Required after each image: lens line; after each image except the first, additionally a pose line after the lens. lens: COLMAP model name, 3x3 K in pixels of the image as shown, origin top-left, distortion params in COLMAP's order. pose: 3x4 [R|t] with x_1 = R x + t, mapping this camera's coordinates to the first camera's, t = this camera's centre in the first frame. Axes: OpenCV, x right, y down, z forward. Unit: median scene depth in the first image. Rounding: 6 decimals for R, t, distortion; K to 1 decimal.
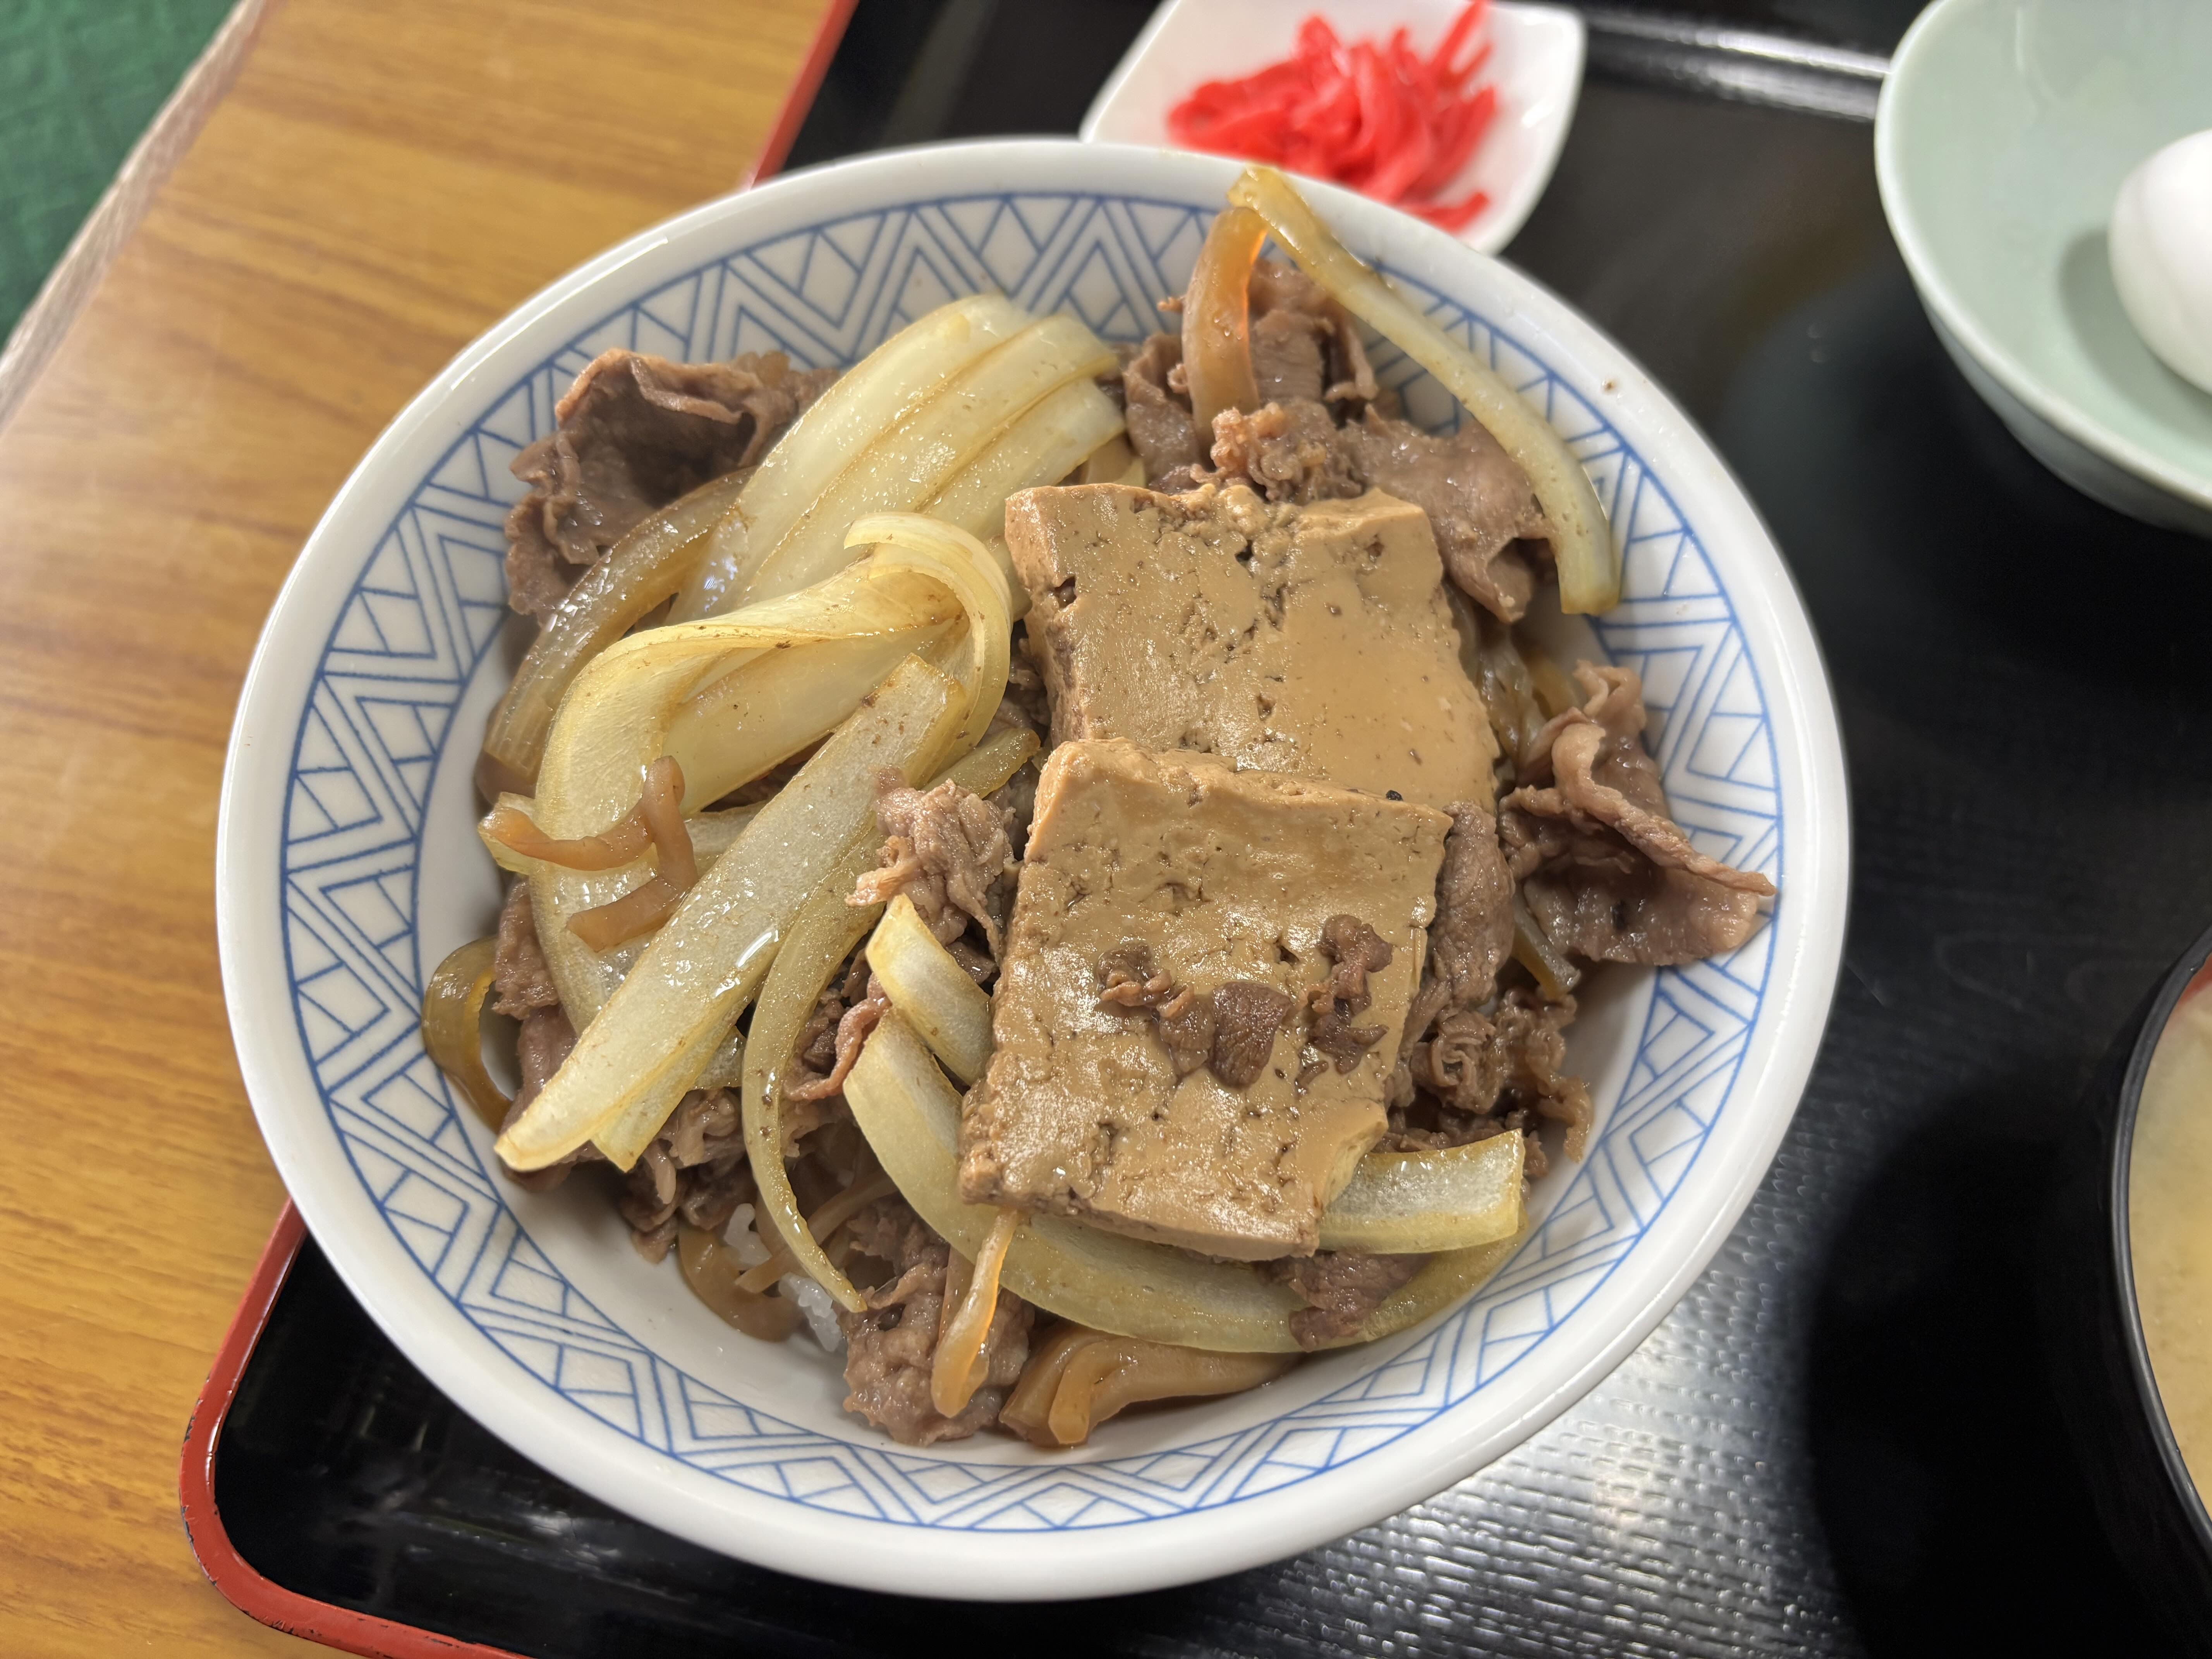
lens RADIAL K [[1663.4, 0, 1111.1], [0, 1663.4, 842.6], [0, 0, 1]] dist [0.014852, -0.004004]
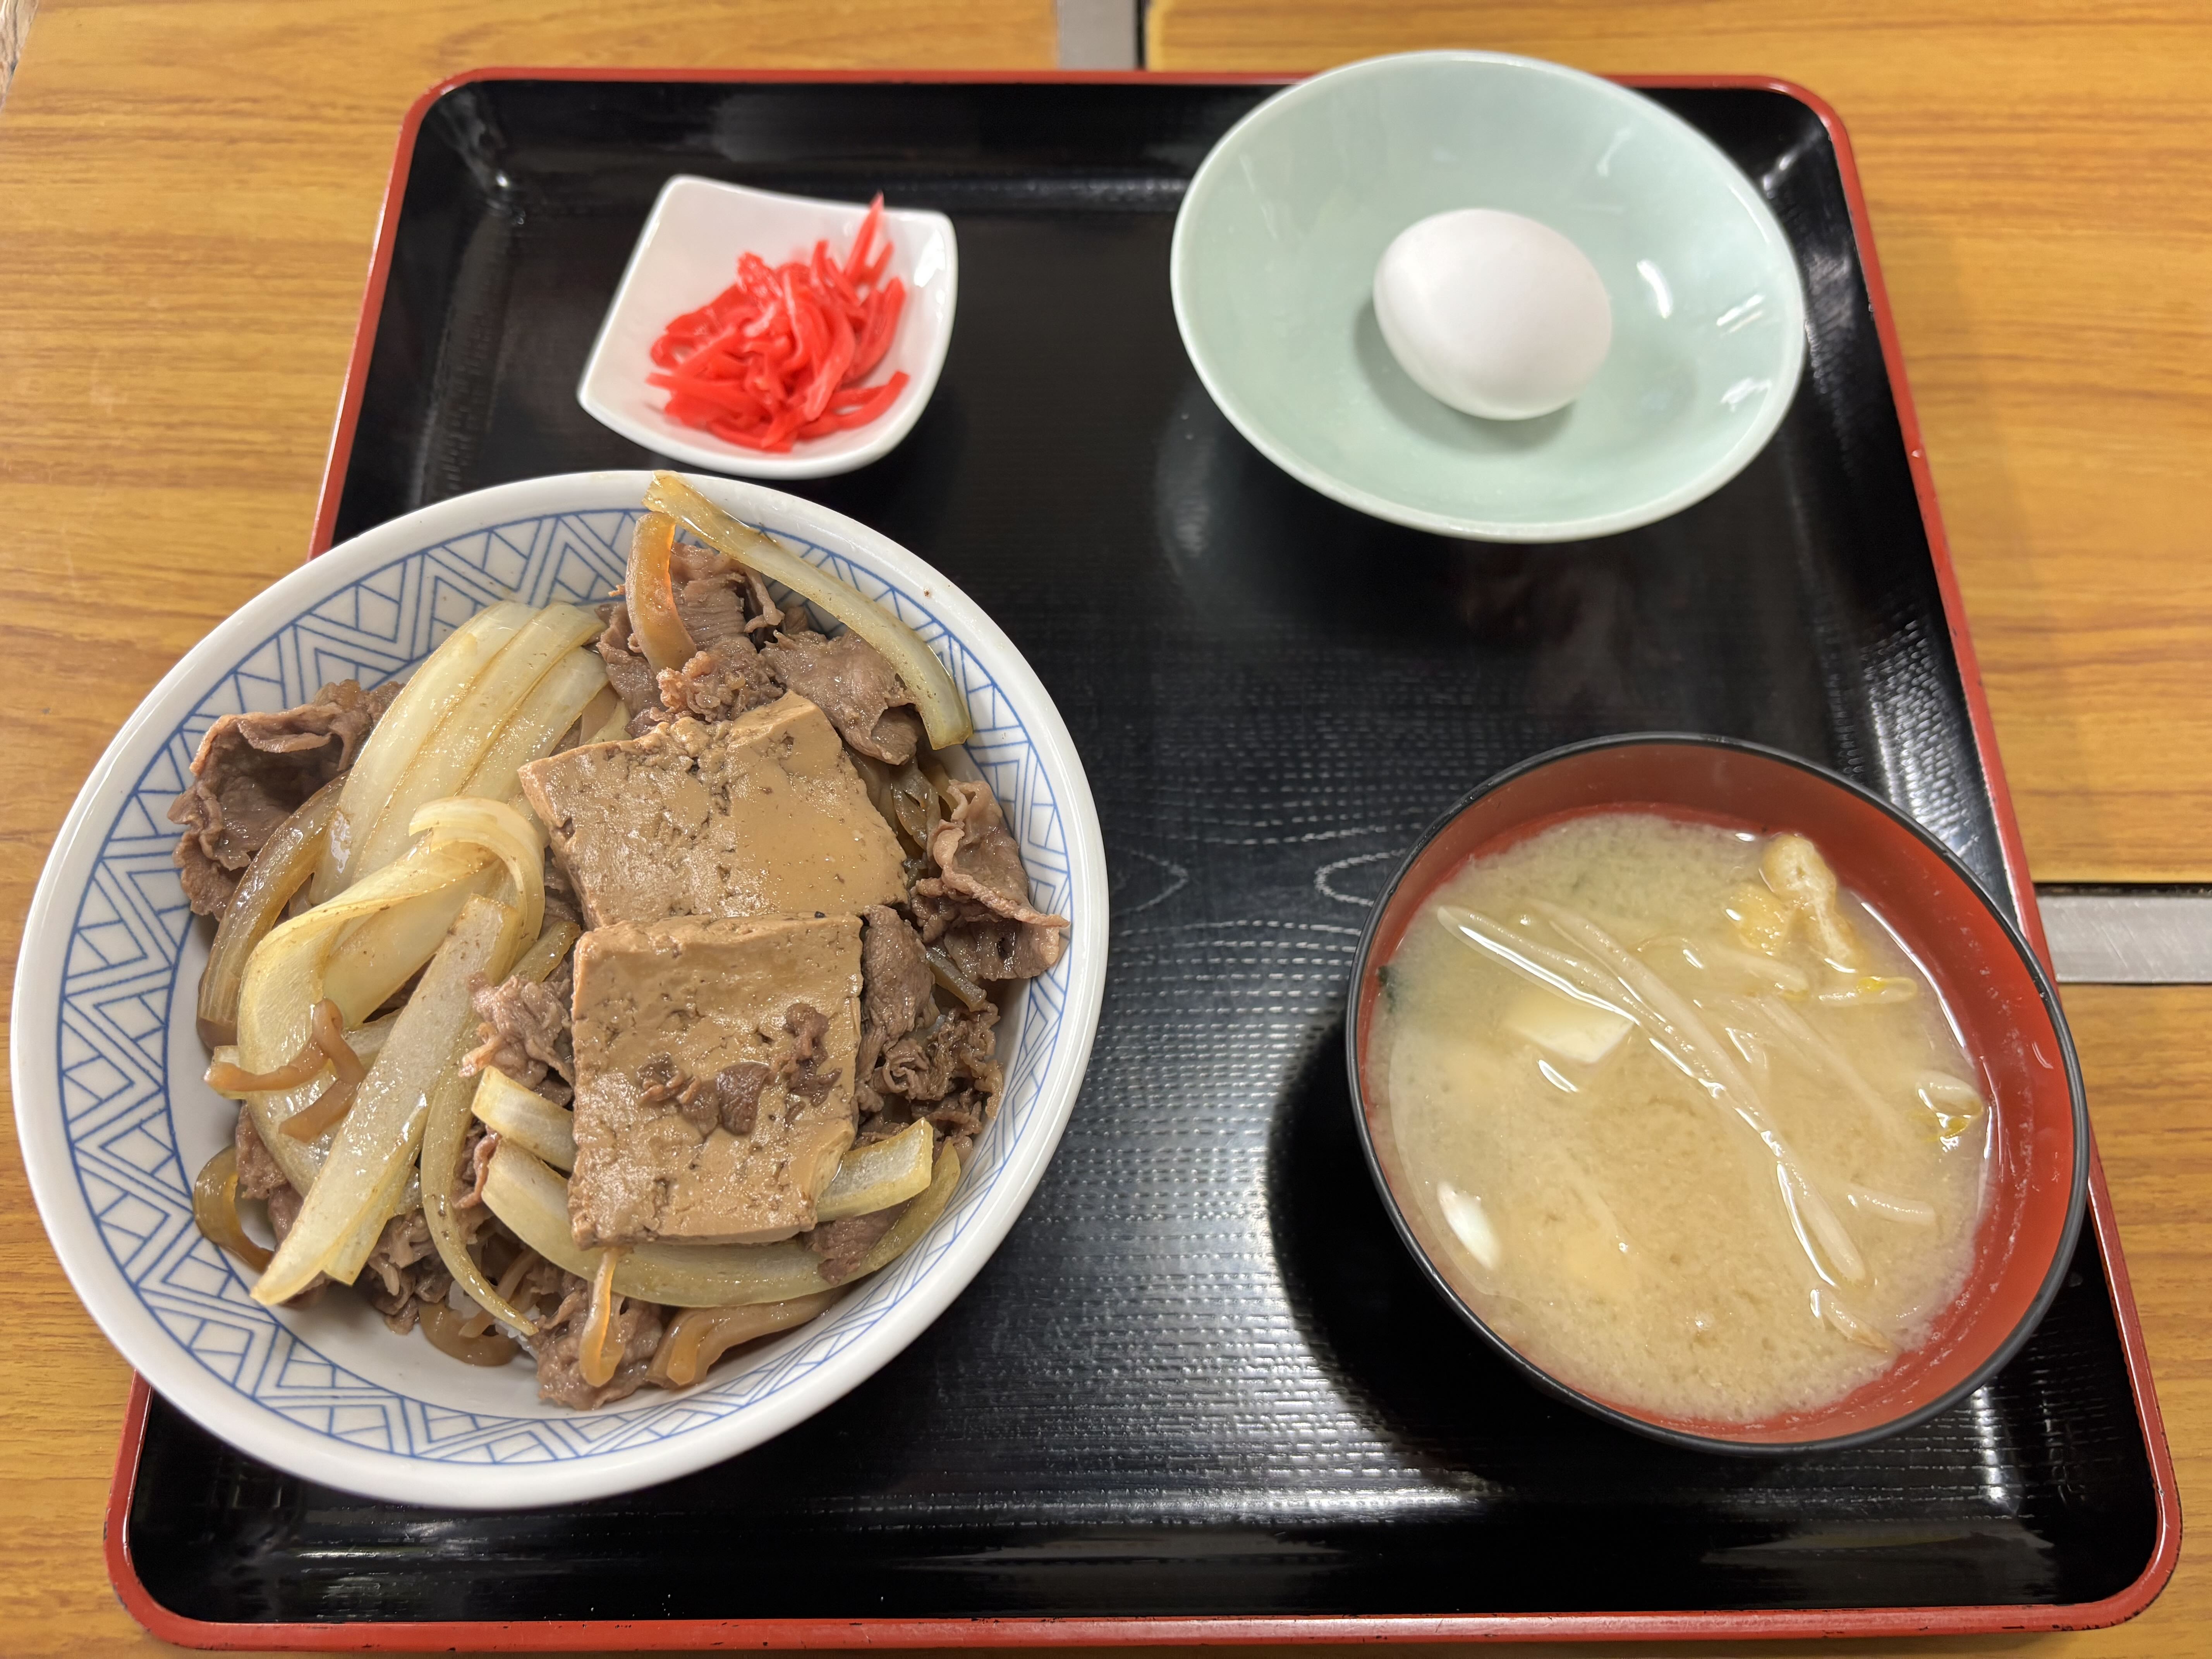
lens RADIAL K [[1663.4, 0, 1100.8], [0, 1663.4, 821.8], [0, 0, 1]] dist [0.014852, -0.004004]
pose [[0.971449, -0.221833, 0.084128, 0.294687], [0.218685, 0.974754, 0.045070, -0.116170], [-0.092002, -0.025386, 0.995435, -0.492008]]
